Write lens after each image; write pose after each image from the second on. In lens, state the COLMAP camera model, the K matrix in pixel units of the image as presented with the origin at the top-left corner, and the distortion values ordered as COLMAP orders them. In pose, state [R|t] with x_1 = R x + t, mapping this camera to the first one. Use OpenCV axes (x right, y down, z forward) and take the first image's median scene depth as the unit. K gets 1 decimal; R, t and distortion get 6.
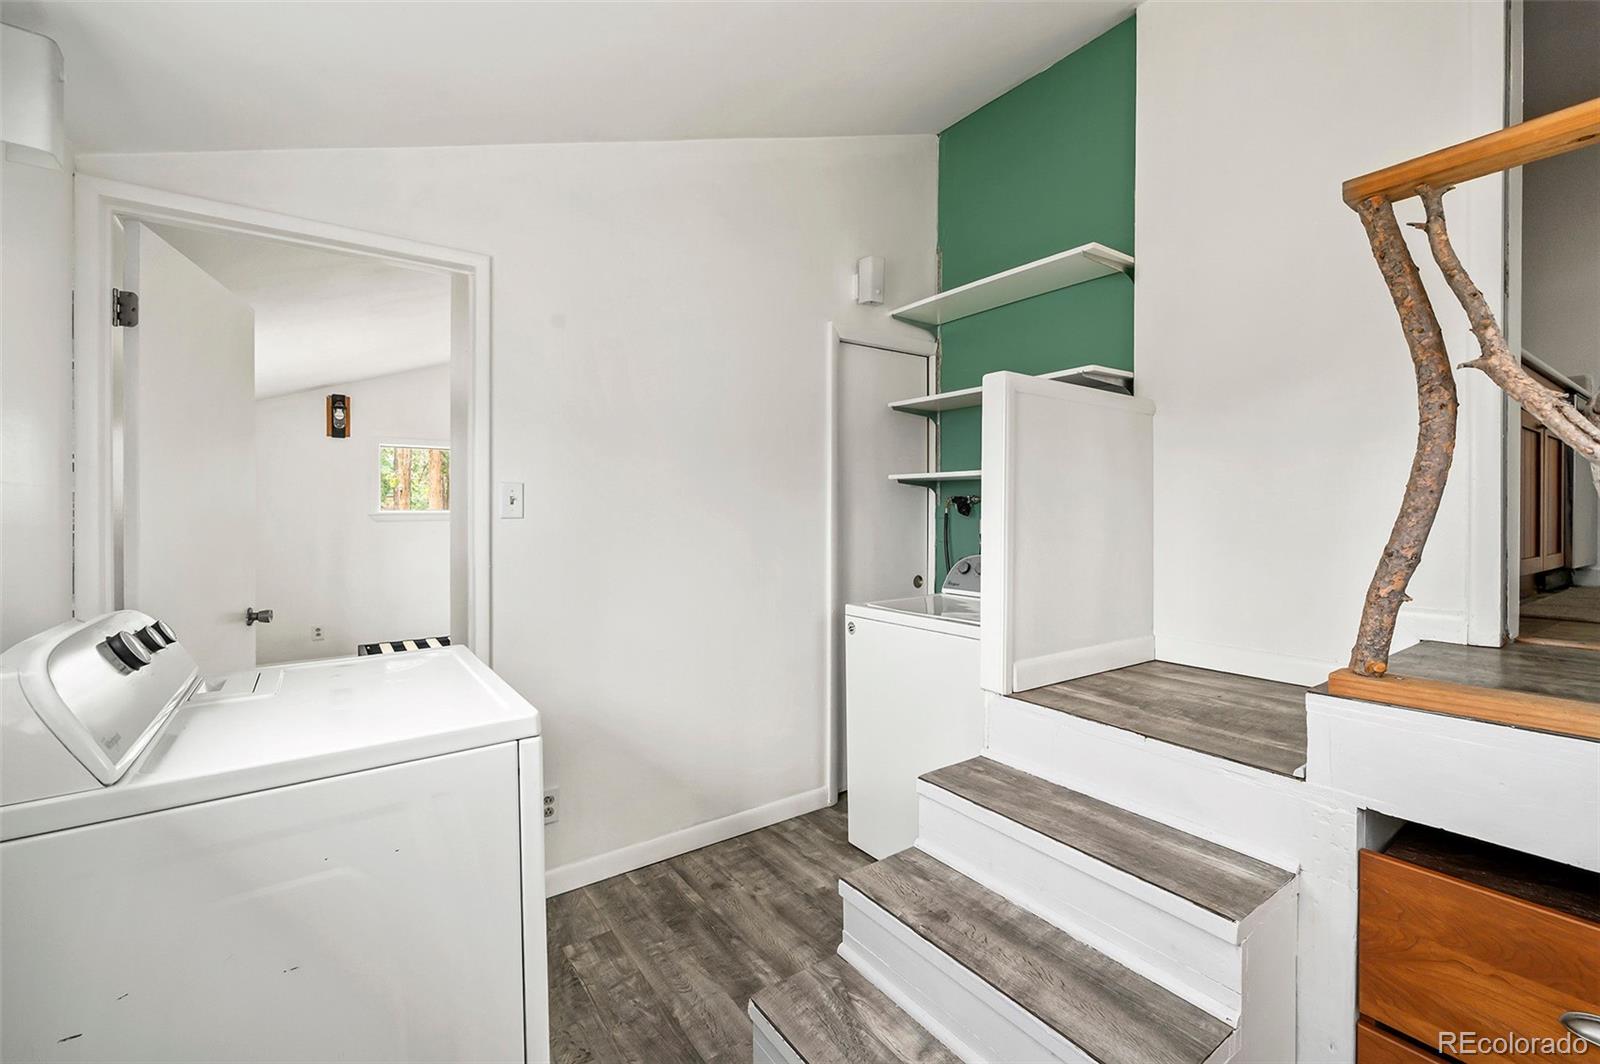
lens RADIAL K [[685.6, 0, 805.2], [0, 685.6, 519.8], [0, 0, 1]] dist [0.001634, 0.000055]
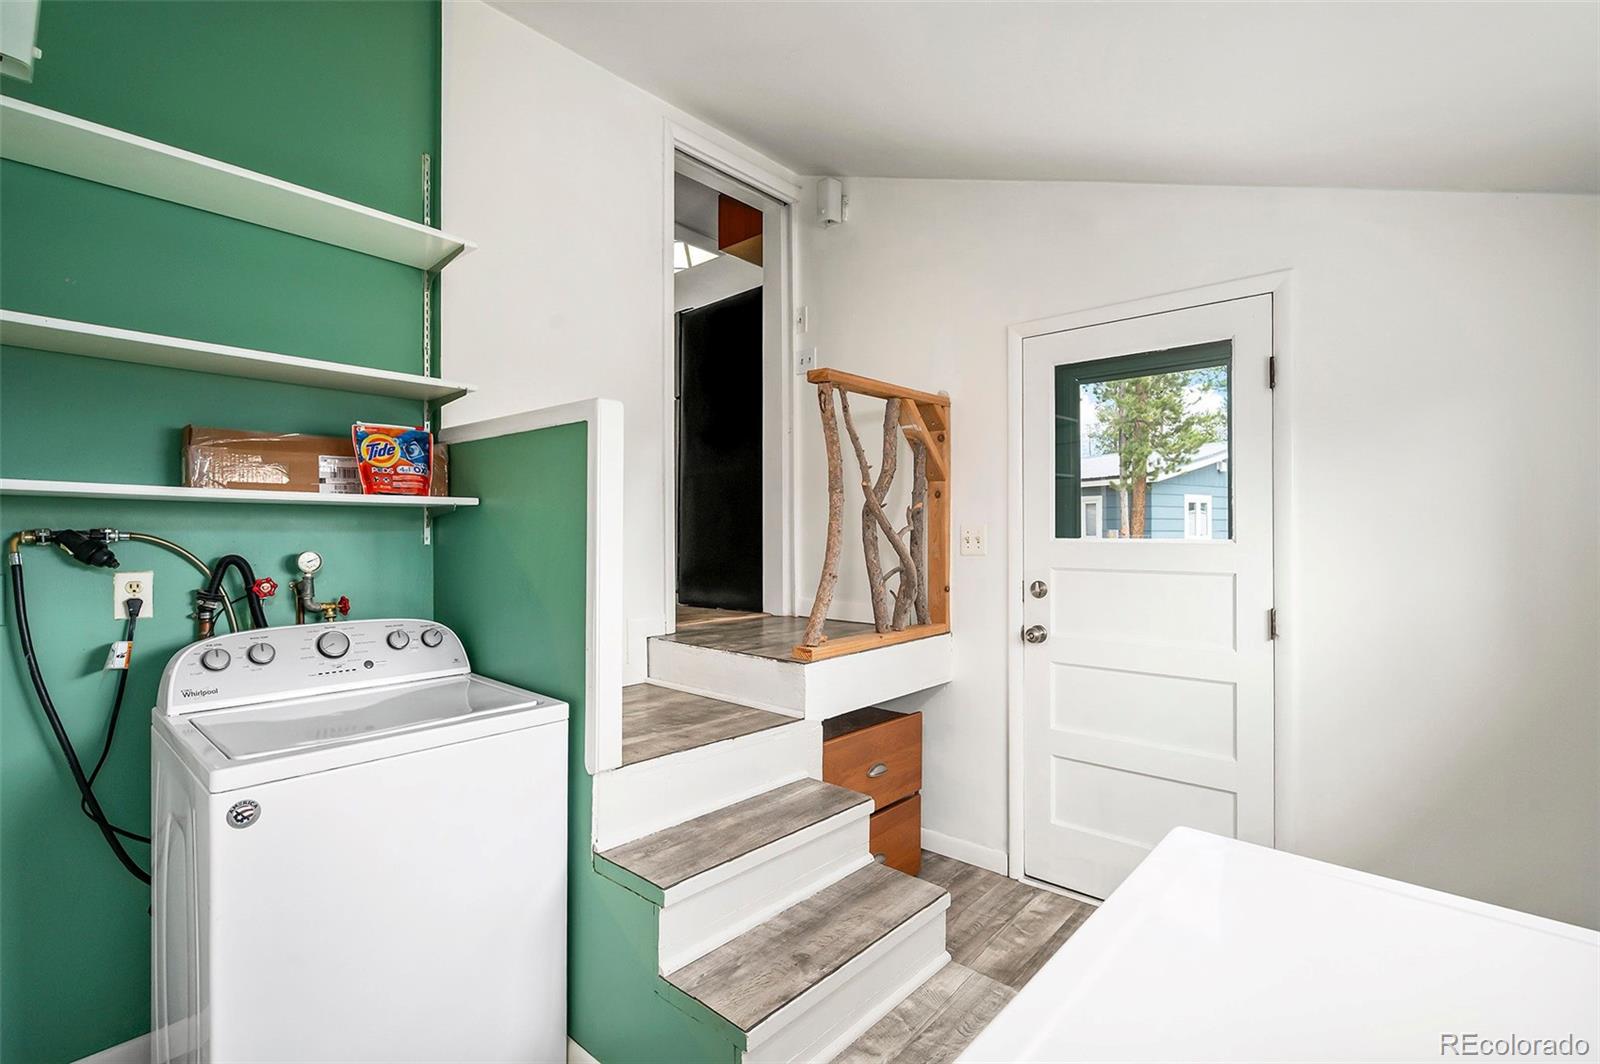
lens RADIAL K [[714.8, 0, 808.8], [0, 714.8, 533.0], [0, 0, 1]] dist [-0.000645, 0.000359]
pose [[-0.211769, 0.002049, 0.977318, -0.806497], [0.012326, 0.999924, 0.000574, -0.055945], [-0.977242, 0.012168, -0.211778, 1.147159]]
